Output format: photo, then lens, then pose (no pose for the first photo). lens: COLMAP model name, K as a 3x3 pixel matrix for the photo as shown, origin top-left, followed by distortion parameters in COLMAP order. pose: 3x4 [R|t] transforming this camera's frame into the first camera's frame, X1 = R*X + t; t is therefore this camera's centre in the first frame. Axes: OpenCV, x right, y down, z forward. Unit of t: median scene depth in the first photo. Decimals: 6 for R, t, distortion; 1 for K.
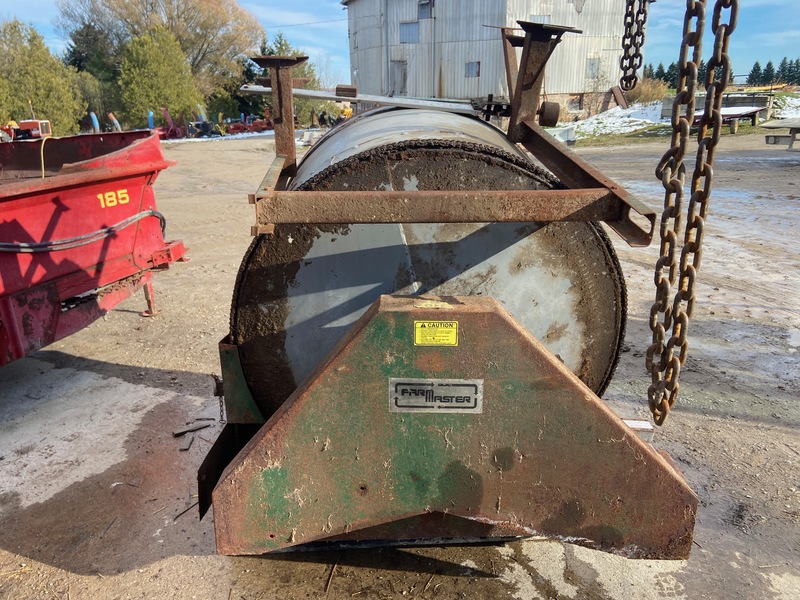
lens RADIAL K [[609.2, 0, 396.4], [0, 609.2, 296.1], [0, 0, 1]] dist [0.117501, -0.151835]
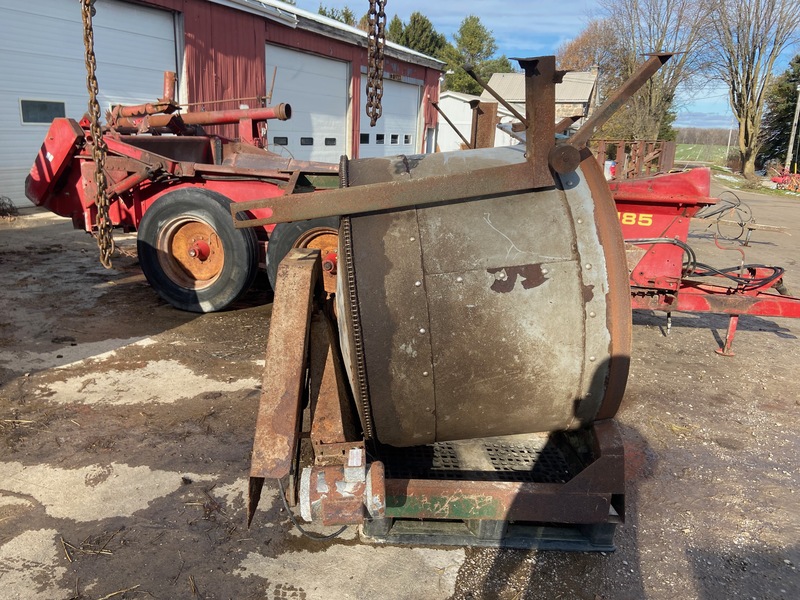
lens RADIAL K [[607.4, 0, 393.5], [0, 607.4, 290.8], [0, 0, 1]] dist [0.108915, -0.133979]
pose [[0.016542, 0.273562, -0.961712, 0.440713], [-0.347309, 0.903525, 0.251036, -0.105642], [0.937605, 0.329859, 0.109957, 0.302160]]
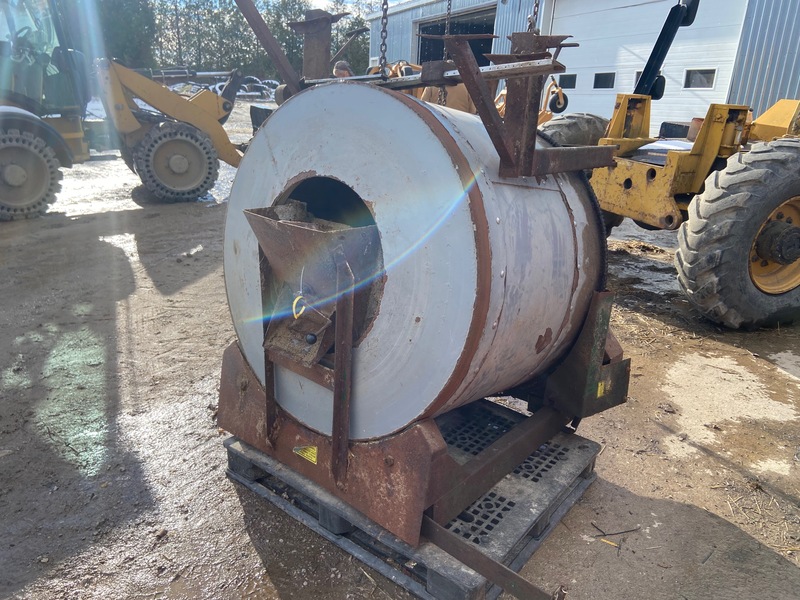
lens RADIAL K [[609.2, 0, 396.4], [0, 609.2, 296.1], [0, 0, 1]] dist [0.117501, -0.151835]
pose [[-0.745983, -0.223374, 0.627387, -0.243190], [0.169095, 0.847666, 0.502861, -0.199695], [-0.644140, 0.481213, -0.594573, 0.663134]]
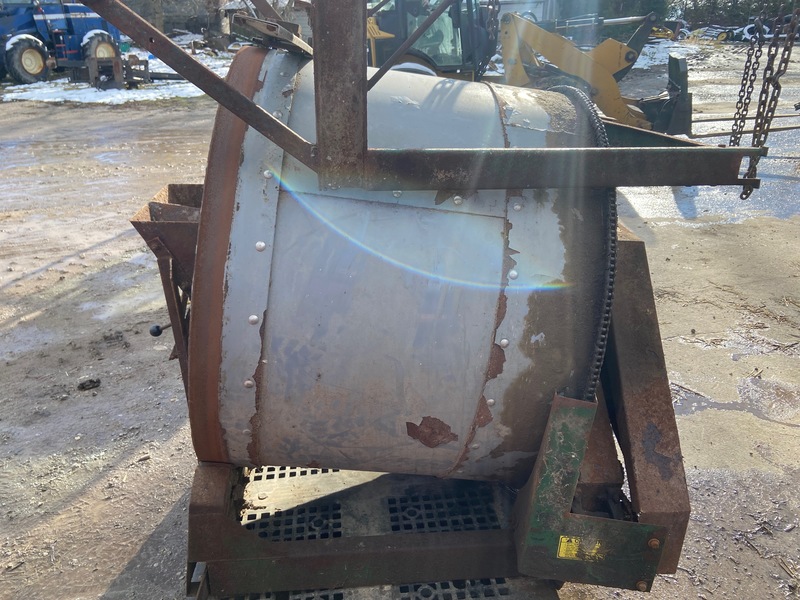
lens RADIAL K [[609.2, 0, 396.4], [0, 609.2, 296.1], [0, 0, 1]] dist [0.117501, -0.151835]
pose [[-0.052881, -0.386713, 0.920683, -0.291405], [0.296375, 0.874353, 0.384276, -0.123022], [-0.953606, 0.293188, 0.068376, 0.373840]]
